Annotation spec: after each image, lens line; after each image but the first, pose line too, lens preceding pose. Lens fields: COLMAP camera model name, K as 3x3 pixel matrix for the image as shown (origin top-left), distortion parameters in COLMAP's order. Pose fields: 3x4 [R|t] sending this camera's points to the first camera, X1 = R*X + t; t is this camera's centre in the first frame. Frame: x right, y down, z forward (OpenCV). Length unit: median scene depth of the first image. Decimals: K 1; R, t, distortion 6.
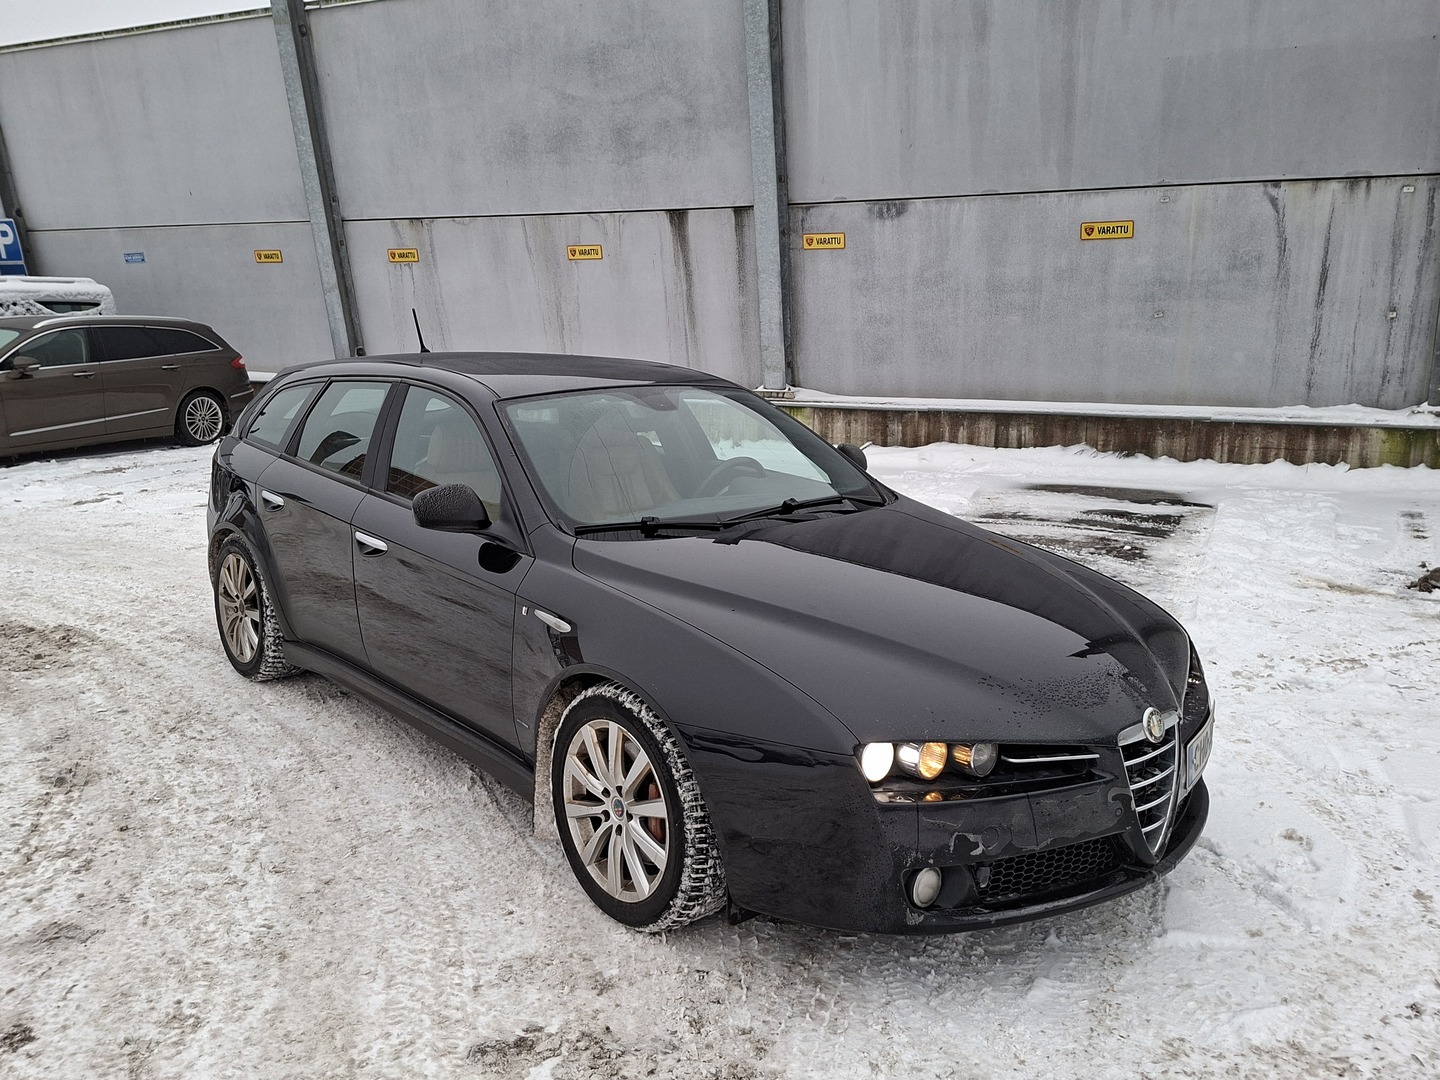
lens RADIAL K [[1129.8, 0, 720.0], [0, 1129.8, 542.9], [0, 0, 1]] dist [0.010815, -0.007287]
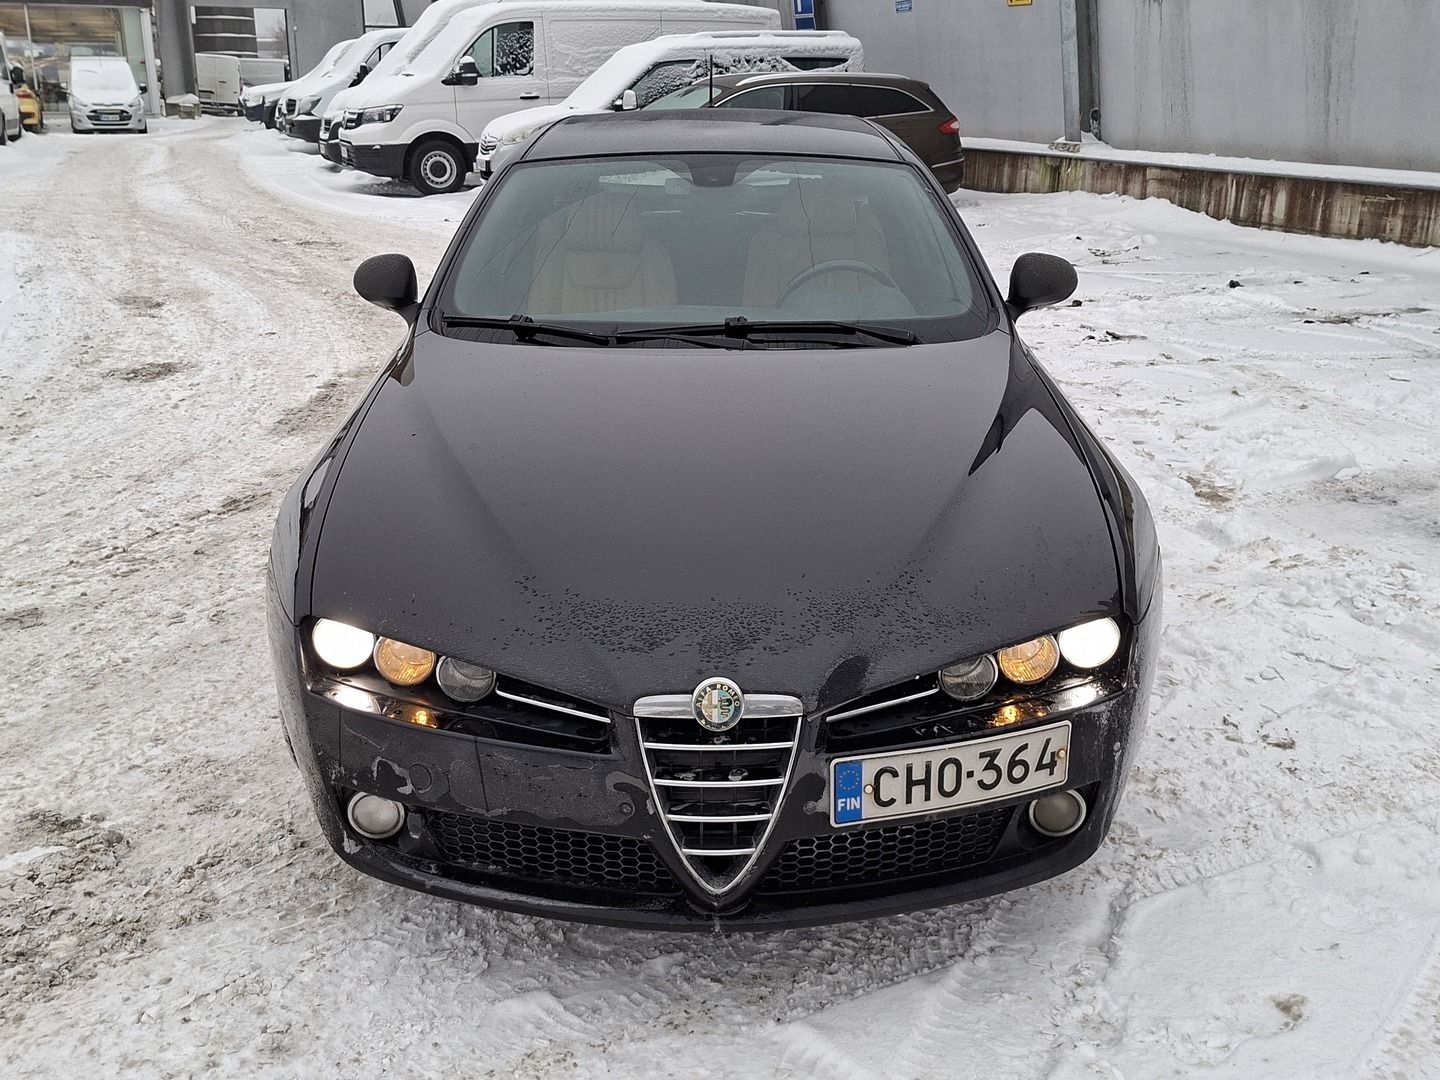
lens RADIAL K [[1329.1, 0, 720.1], [0, 1329.1, 539.1], [0, 0, 1]] dist [0.030581, 0.000000]
pose [[0.781293, 0.199695, -0.591357, 0.640856], [-0.116149, 0.977405, 0.176605, -0.051443], [0.613262, -0.069295, 0.786834, 0.322005]]
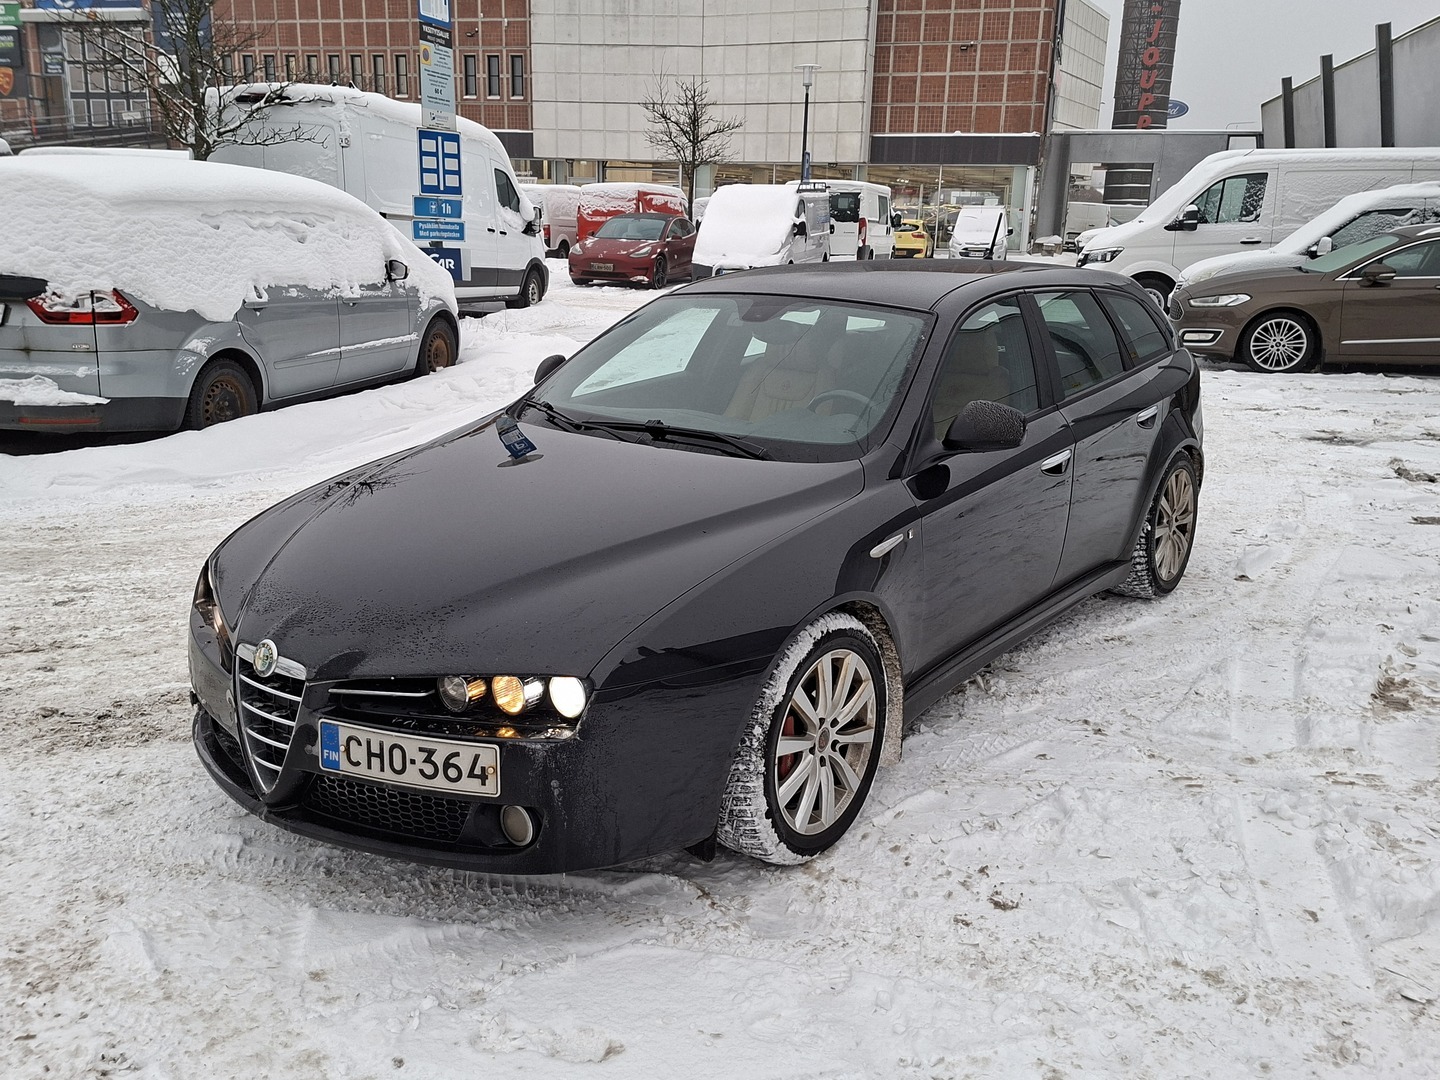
lens RADIAL K [[1179.4, 0, 717.2], [0, 1179.4, 539.3], [0, 0, 1]] dist [0.034314, -0.035474]
pose [[0.261741, 0.251690, -0.931742, 1.081468], [-0.193686, 0.959456, 0.204767, -0.163600], [0.945504, 0.126870, 0.299878, 0.828384]]
